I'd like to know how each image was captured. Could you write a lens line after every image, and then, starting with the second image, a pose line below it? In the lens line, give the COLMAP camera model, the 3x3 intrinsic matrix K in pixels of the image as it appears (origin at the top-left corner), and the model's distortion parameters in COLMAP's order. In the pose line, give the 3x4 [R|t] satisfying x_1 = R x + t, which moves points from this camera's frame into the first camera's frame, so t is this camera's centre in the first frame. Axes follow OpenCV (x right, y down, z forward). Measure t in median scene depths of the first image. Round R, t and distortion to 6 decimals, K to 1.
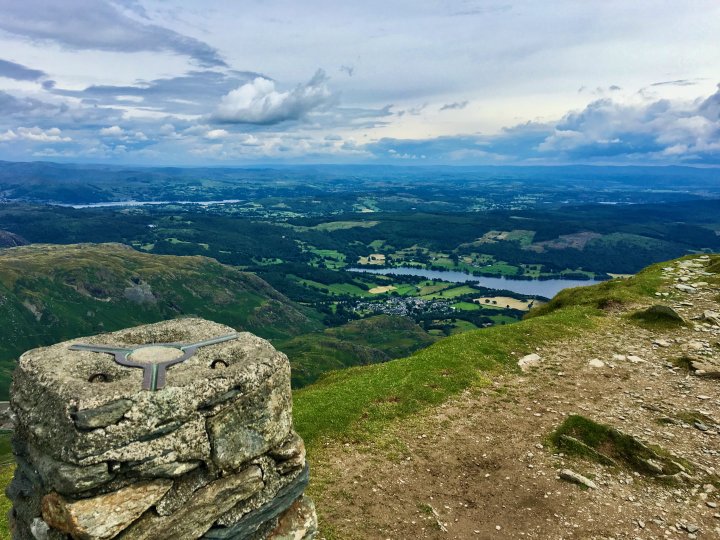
lens RADIAL K [[629.4, 0, 360.0], [0, 629.4, 270.0], [0, 0, 1]] dist [0.059086, -0.009518]
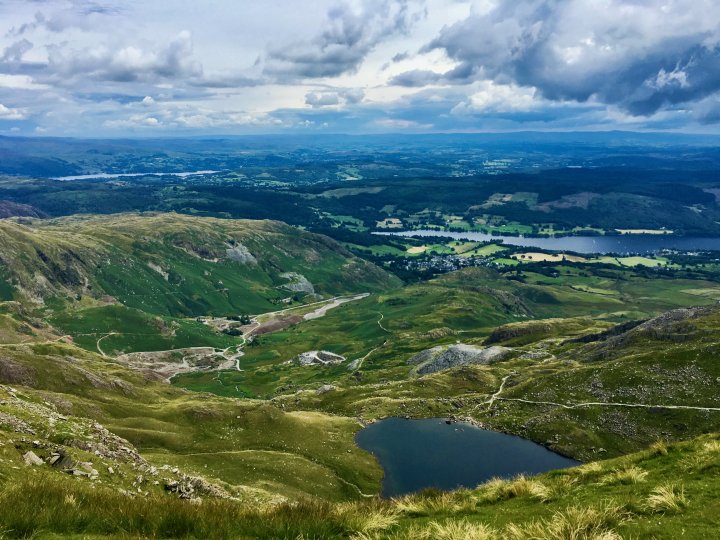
lens RADIAL K [[629.4, 0, 360.0], [0, 629.4, 270.0], [0, 0, 1]] dist [0.059086, -0.009518]
pose [[0.995840, -0.032210, 0.085242, -0.125401], [0.028227, 0.998471, 0.047523, 0.009867], [-0.086642, -0.044919, 0.995226, -0.036394]]
